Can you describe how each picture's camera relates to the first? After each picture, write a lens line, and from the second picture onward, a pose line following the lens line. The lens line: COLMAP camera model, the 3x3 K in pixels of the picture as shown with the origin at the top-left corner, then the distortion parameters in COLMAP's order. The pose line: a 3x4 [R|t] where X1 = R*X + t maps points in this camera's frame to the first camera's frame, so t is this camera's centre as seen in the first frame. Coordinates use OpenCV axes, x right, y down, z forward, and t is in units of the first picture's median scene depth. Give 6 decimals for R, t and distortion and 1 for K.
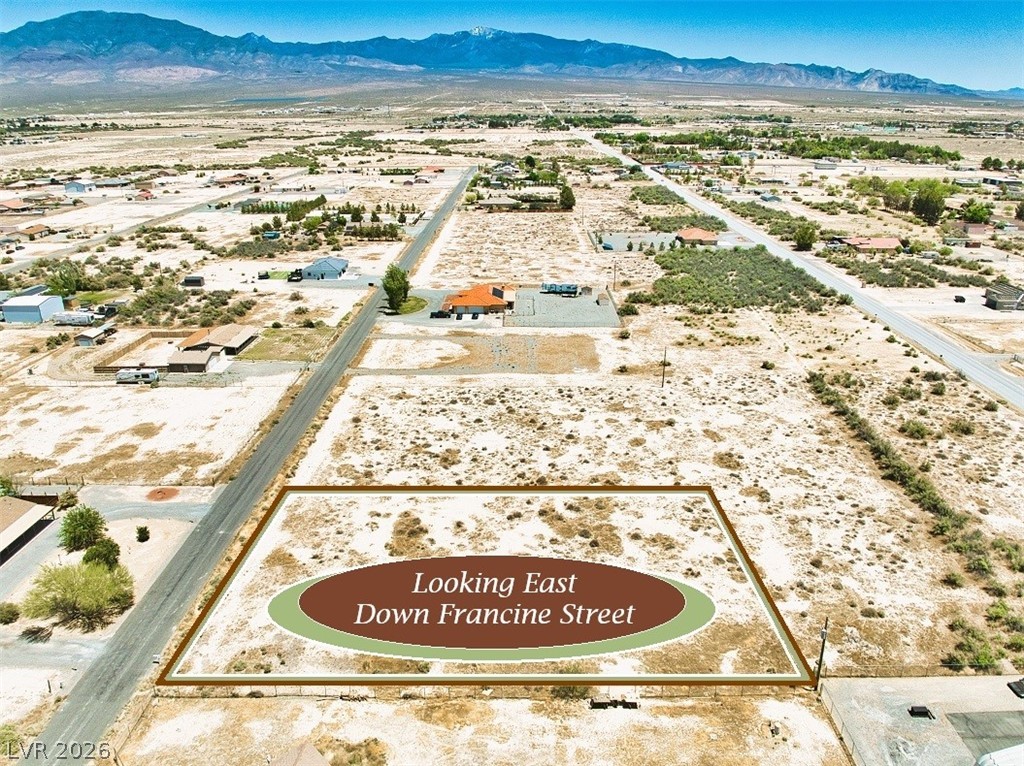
lens RADIAL K [[732.8, 0, 513.2], [0, 732.8, 425.0], [0, 0, 1]] dist [-0.033145, -0.008274]
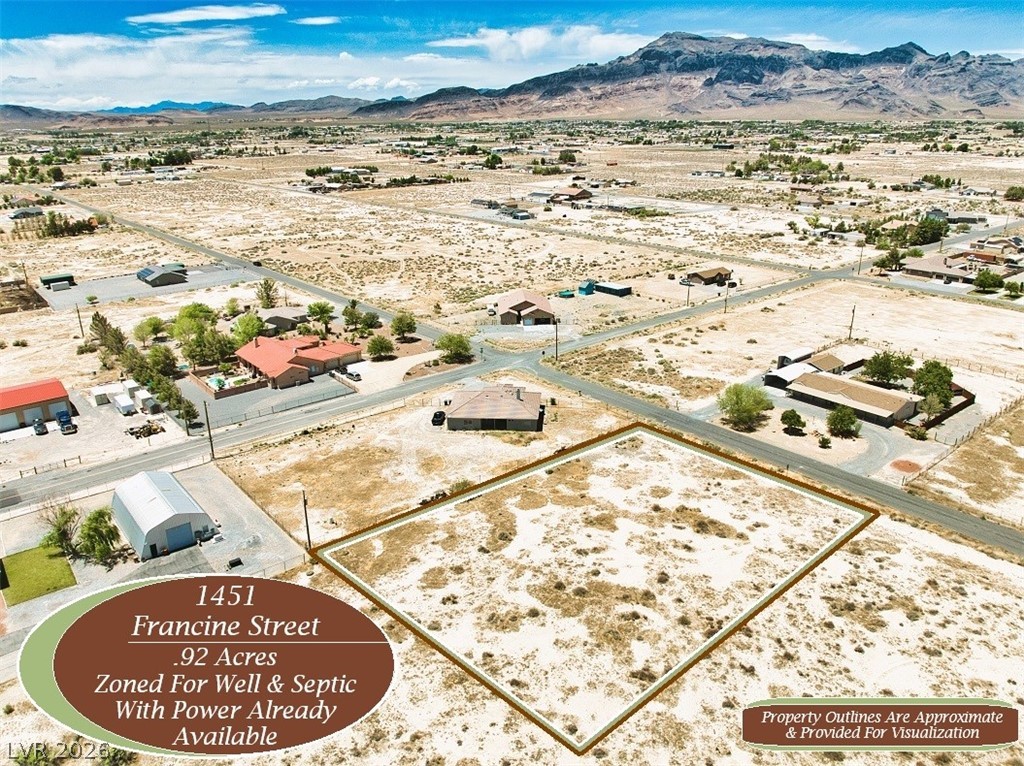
lens RADIAL K [[728.4, 0, 515.0], [0, 728.4, 429.0], [0, 0, 1]] dist [-0.032768, -0.008714]
pose [[-0.760037, 0.269418, -0.591403, 0.447981], [-0.244365, 0.724759, 0.644212, -0.386209], [0.602187, 0.634143, -0.485008, 0.904478]]
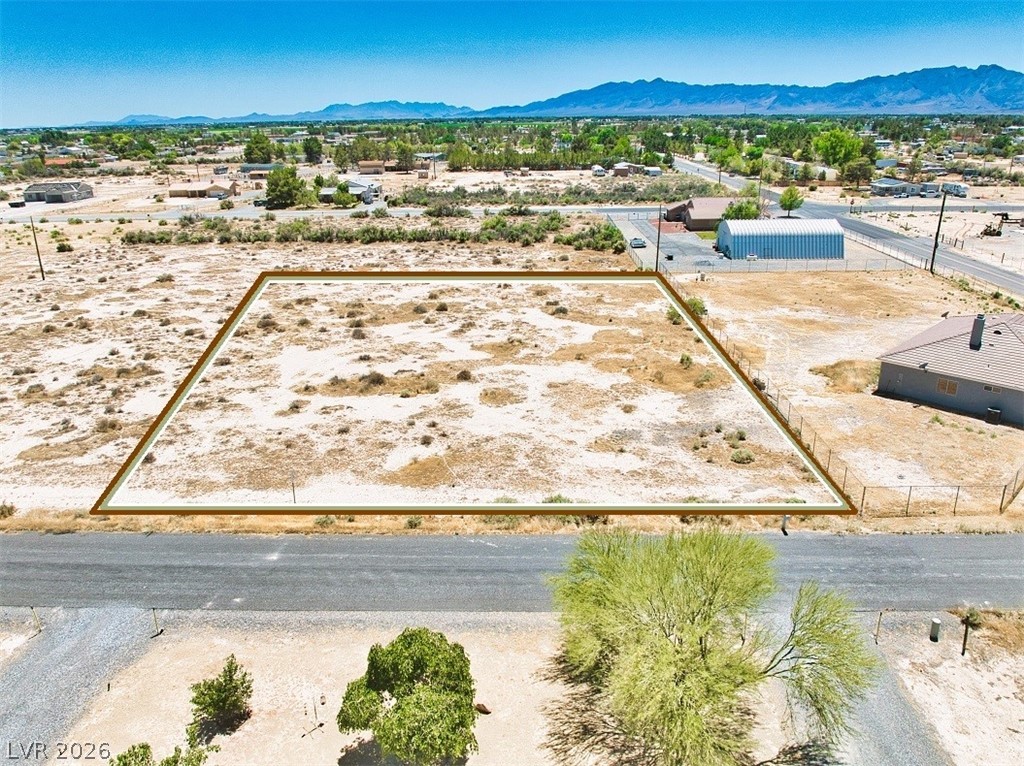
lens RADIAL K [[753.4, 0, 514.5], [0, 753.4, 384.4], [0, 0, 1]] dist [-0.038404, -0.006767]
pose [[0.015257, -0.331938, 0.943178, -0.519541], [0.412973, 0.861164, 0.296395, 0.010522], [-0.910616, 0.384985, 0.150220, 0.584577]]
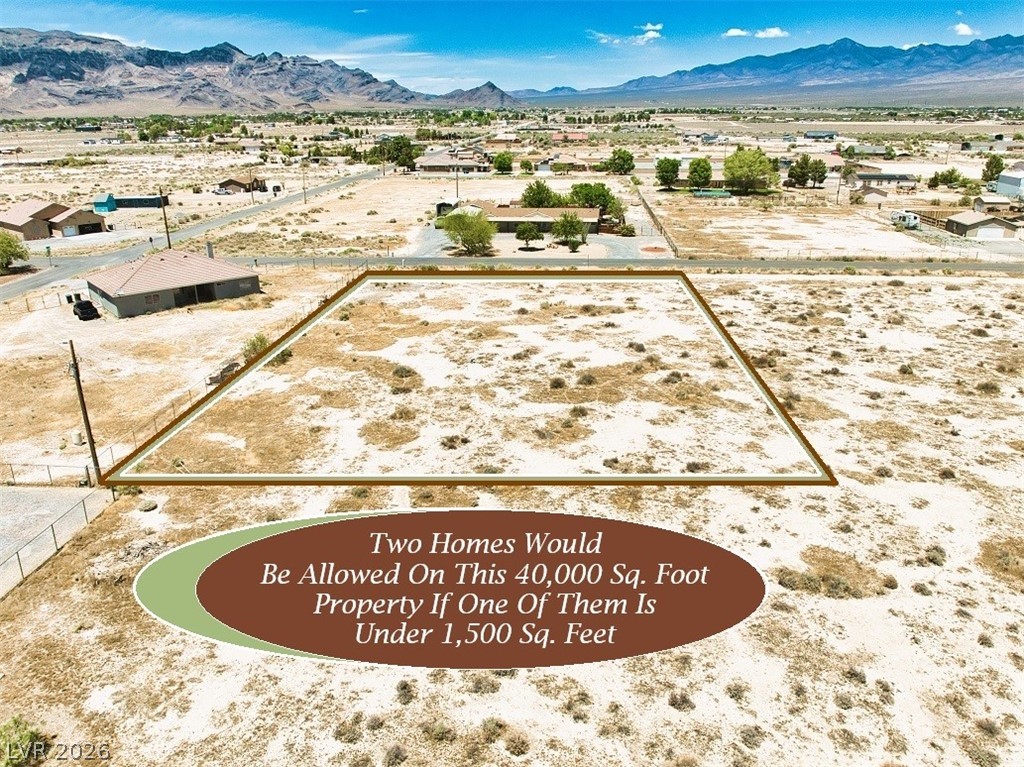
lens RADIAL K [[749.9, 0, 510.7], [0, 749.9, 424.4], [0, 0, 1]] dist [-0.031879, -0.005915]
pose [[-0.076939, 0.391857, -0.916803, 0.492188], [-0.390021, 0.834426, 0.389379, -0.026228], [0.917586, 0.387531, 0.088632, 0.651337]]
